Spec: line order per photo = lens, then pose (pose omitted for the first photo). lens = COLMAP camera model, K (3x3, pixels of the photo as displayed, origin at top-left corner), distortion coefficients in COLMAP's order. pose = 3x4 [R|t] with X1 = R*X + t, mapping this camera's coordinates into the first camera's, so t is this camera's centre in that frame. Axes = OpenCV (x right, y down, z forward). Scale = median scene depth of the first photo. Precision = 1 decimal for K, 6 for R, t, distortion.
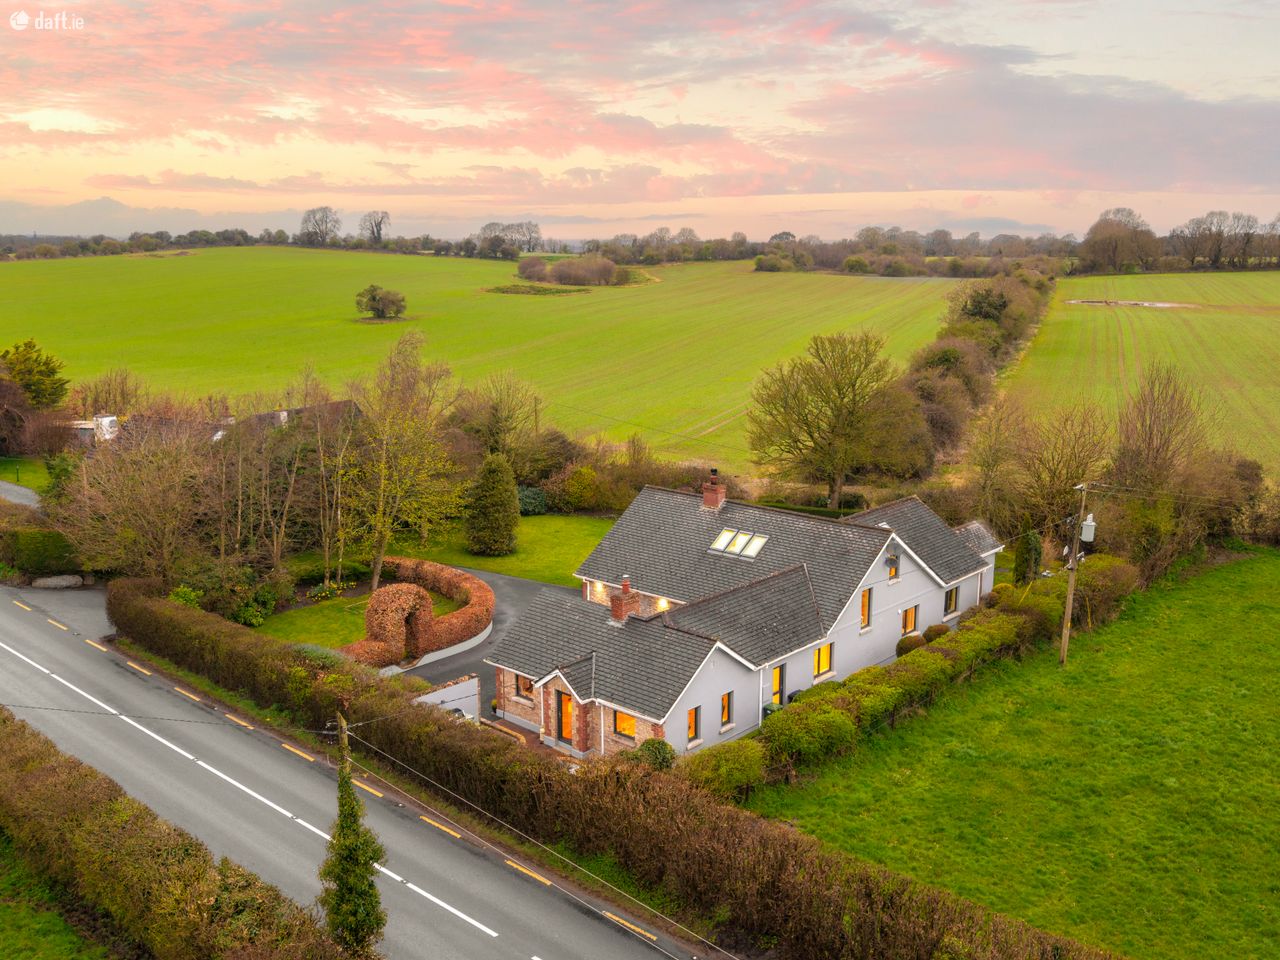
lens RADIAL K [[1300.8, 0, 640.0], [0, 1300.8, 480.0], [0, 0, 1]] dist [0.023565, -0.013515]
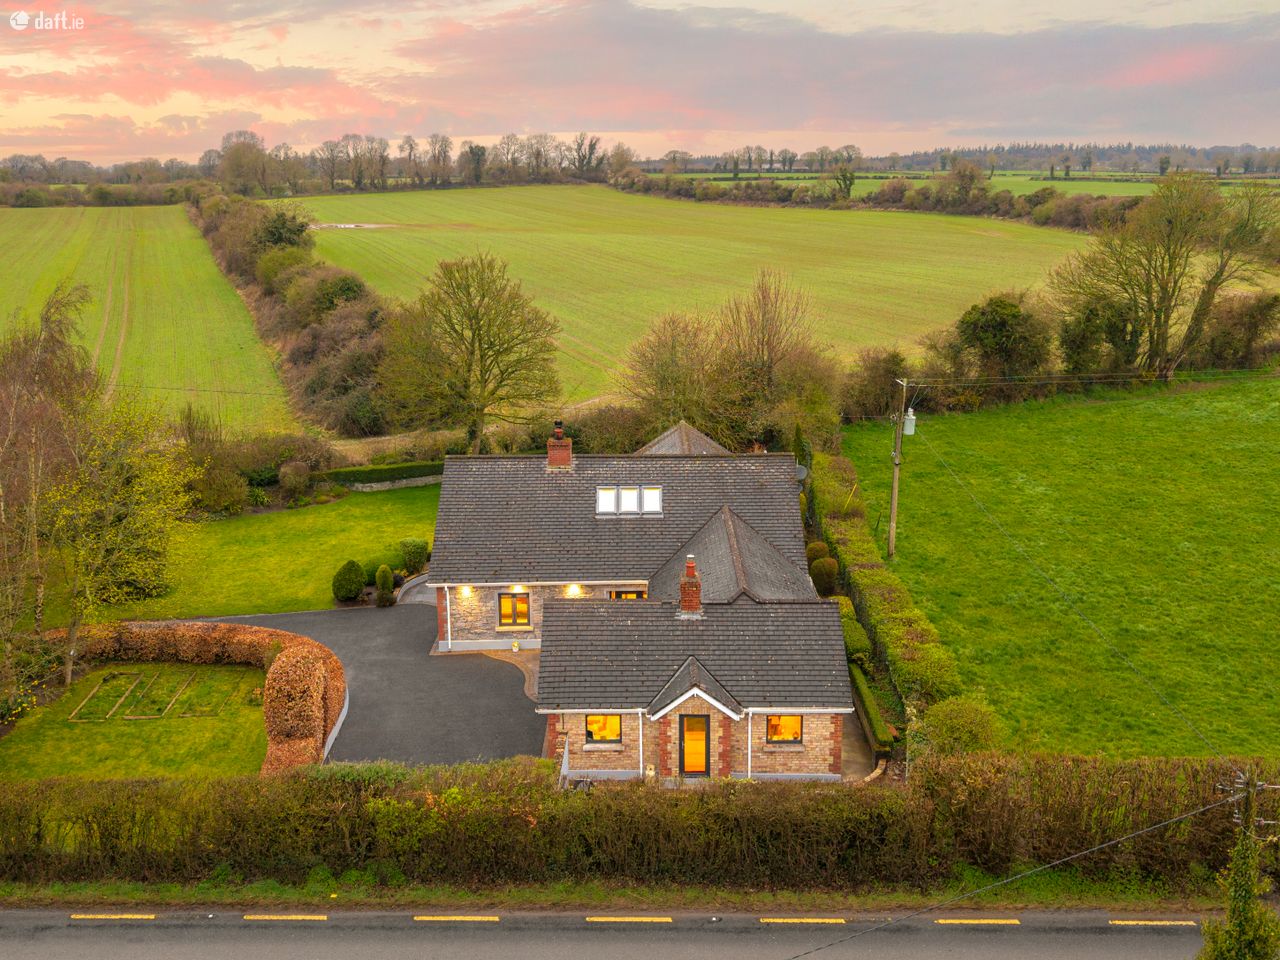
lens RADIAL K [[1300.8, 0, 640.0], [0, 1300.8, 480.0], [0, 0, 1]] dist [0.023565, -0.013515]
pose [[0.723361, -0.173647, 0.668278, -0.491075], [0.139075, 0.984665, 0.105319, -0.054401], [-0.676319, 0.016758, 0.736418, 0.367803]]
